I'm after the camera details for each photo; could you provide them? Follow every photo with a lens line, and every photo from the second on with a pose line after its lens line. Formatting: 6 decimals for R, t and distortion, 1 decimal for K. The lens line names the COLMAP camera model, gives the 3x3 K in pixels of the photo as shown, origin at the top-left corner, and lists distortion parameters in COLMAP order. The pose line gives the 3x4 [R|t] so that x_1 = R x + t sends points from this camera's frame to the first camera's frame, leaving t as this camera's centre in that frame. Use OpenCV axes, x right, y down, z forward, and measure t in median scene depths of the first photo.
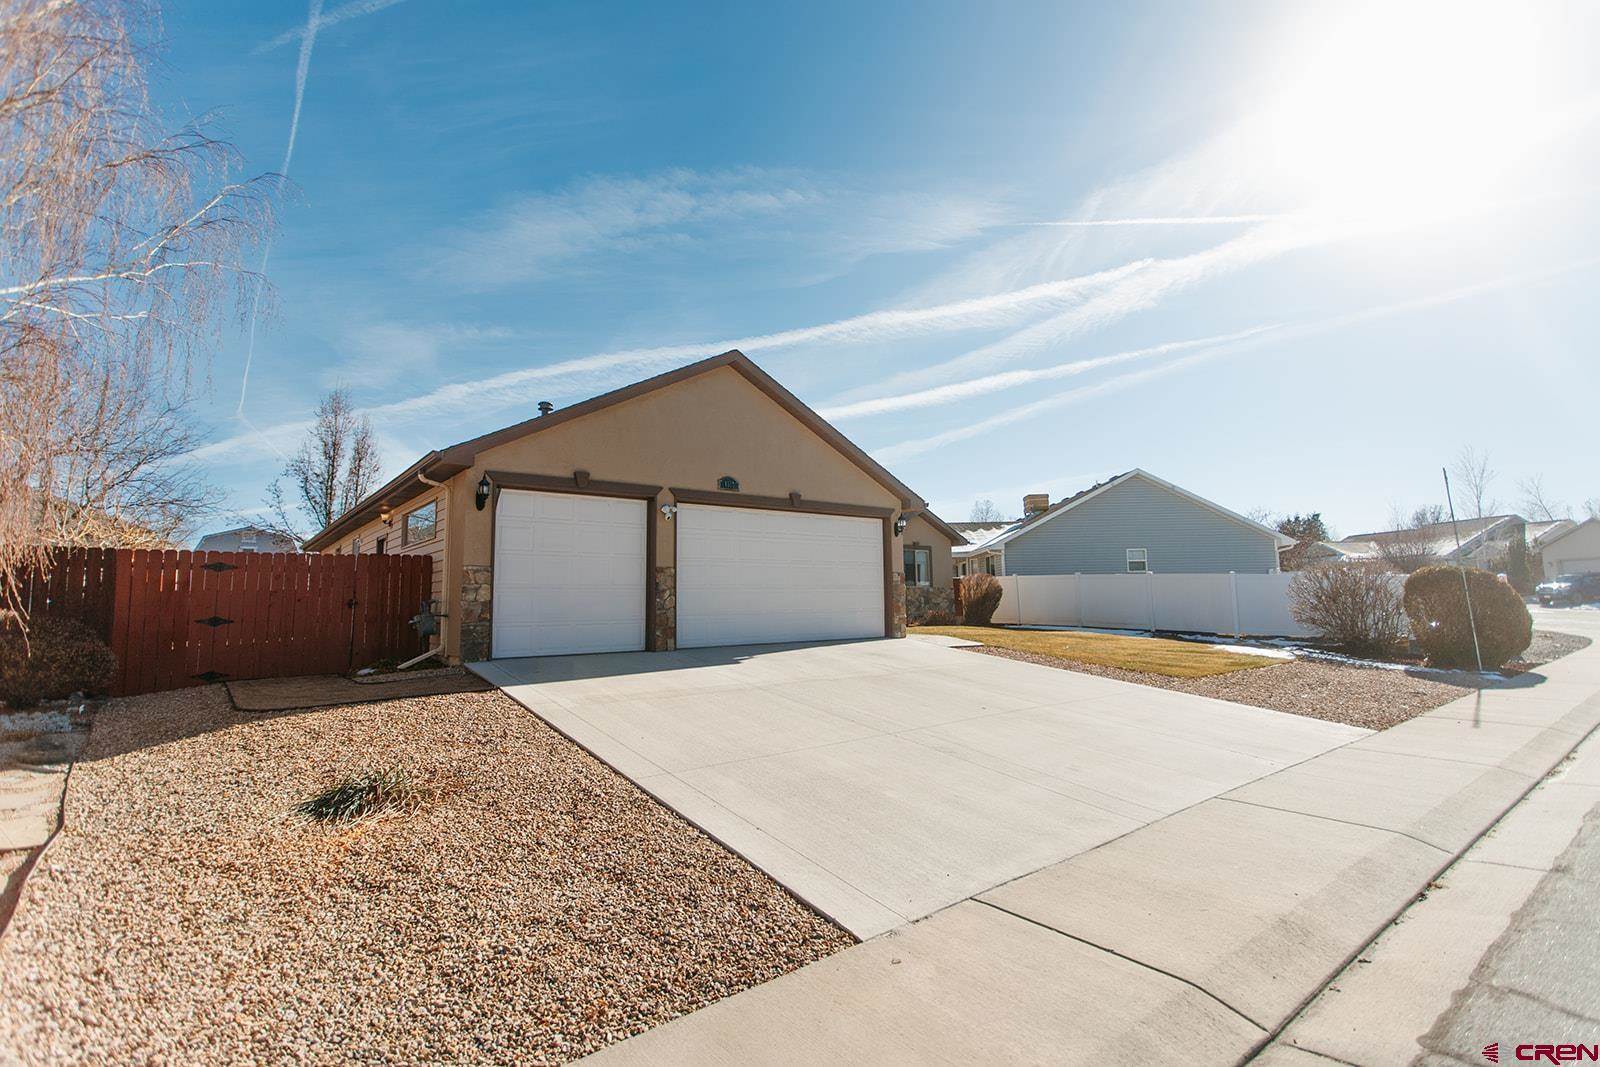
lens RADIAL K [[761.6, 0, 803.3], [0, 761.6, 524.1], [0, 0, 1]] dist [0.003452, 0.000904]
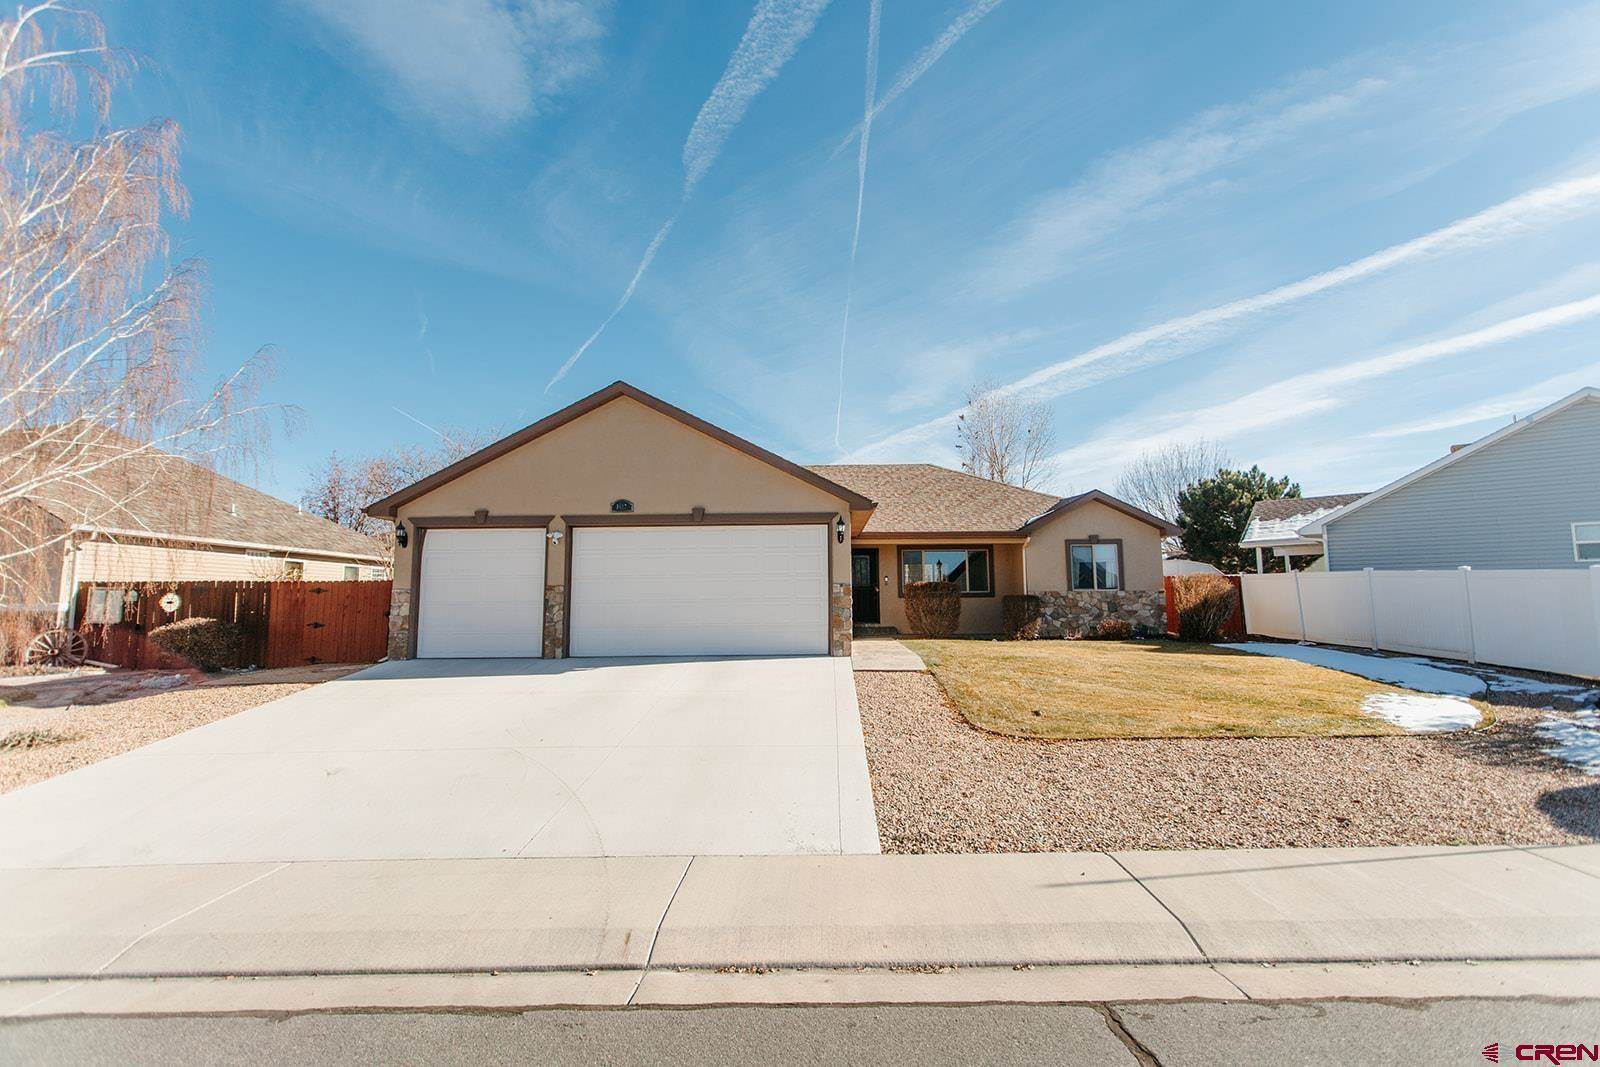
lens RADIAL K [[749.2, 0, 808.6], [0, 749.2, 518.3], [0, 0, 1]] dist [0.000408, 0.000357]
pose [[0.766878, -0.061477, -0.638842, 0.669435], [0.065154, 0.997716, -0.017801, 0.000071], [0.638477, -0.027972, 0.769132, 0.299555]]
